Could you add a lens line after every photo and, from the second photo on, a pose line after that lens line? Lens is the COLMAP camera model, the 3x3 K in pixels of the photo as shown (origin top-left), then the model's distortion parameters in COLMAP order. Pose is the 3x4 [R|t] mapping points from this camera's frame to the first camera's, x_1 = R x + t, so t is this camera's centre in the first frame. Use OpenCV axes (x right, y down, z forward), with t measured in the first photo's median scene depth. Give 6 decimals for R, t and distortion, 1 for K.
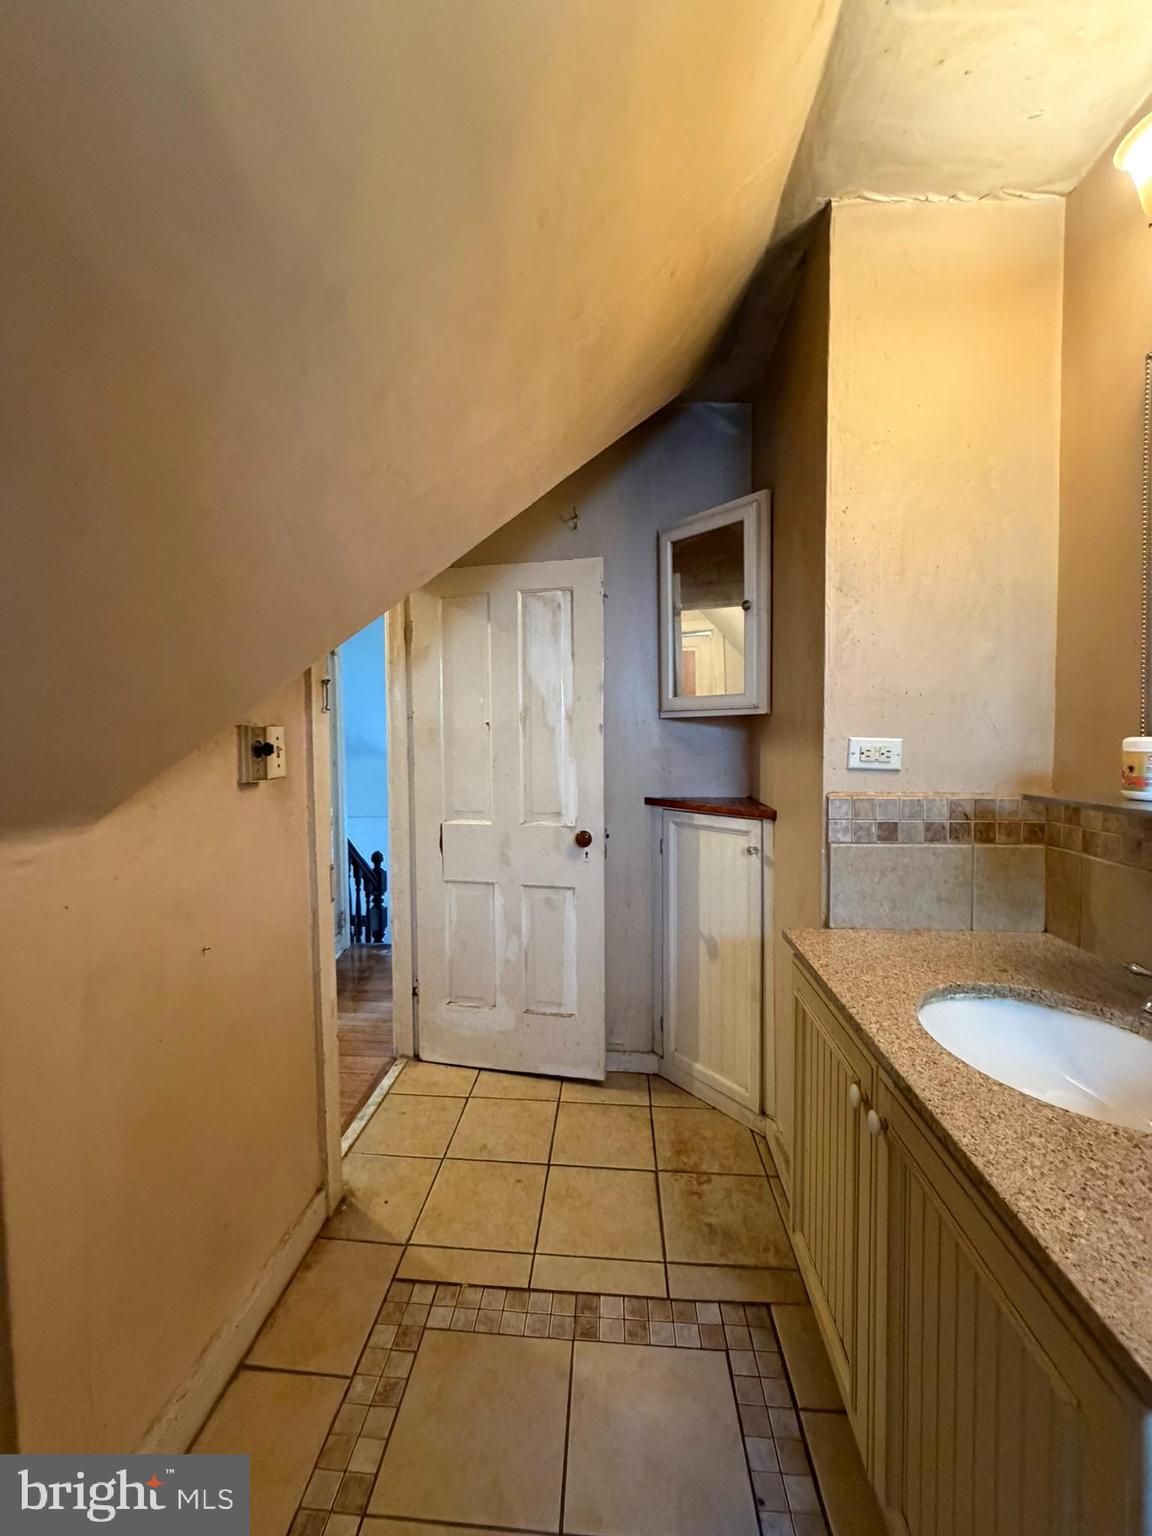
lens RADIAL K [[614.8, 0, 570.9], [0, 614.8, 767.0], [0, 0, 1]] dist [0.001427, 0.000309]
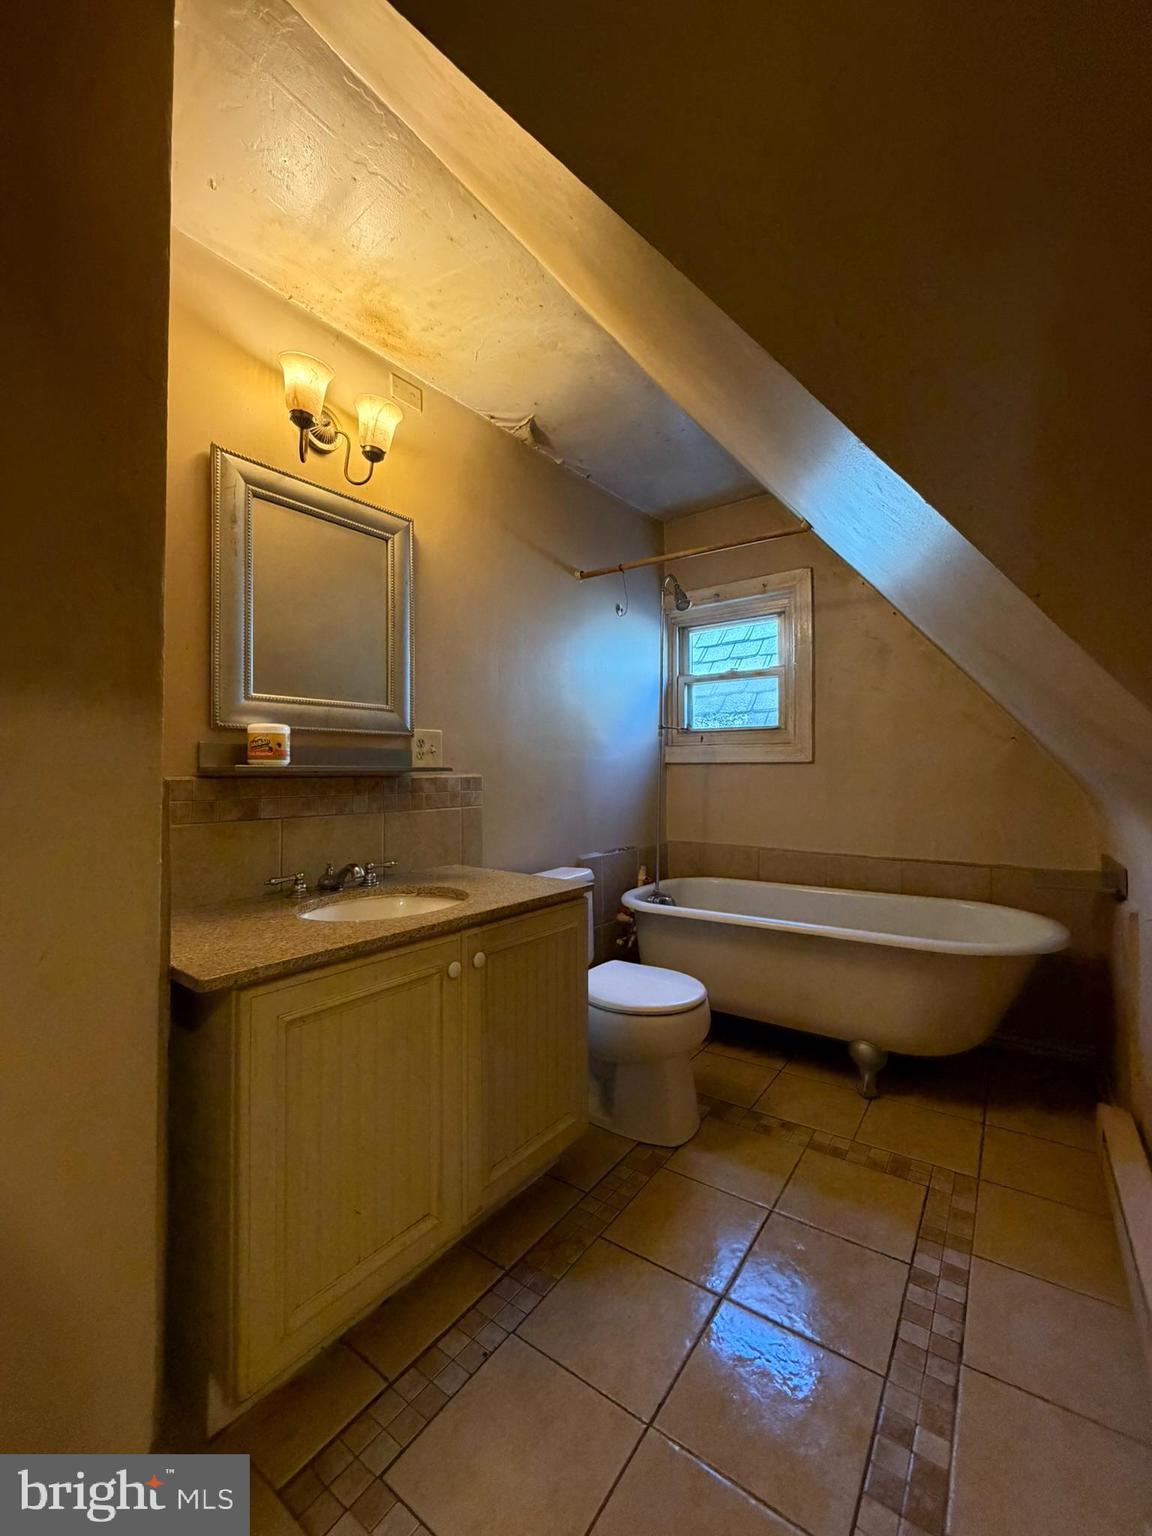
lens RADIAL K [[614.8, 0, 579.9], [0, 614.8, 768.7], [0, 0, 1]] dist [0.001427, 0.000309]
pose [[-0.851118, 0.012203, 0.524832, -0.400502], [0.030803, 0.999168, 0.026723, 0.033999], [-0.524070, 0.038911, -0.850786, 1.553148]]
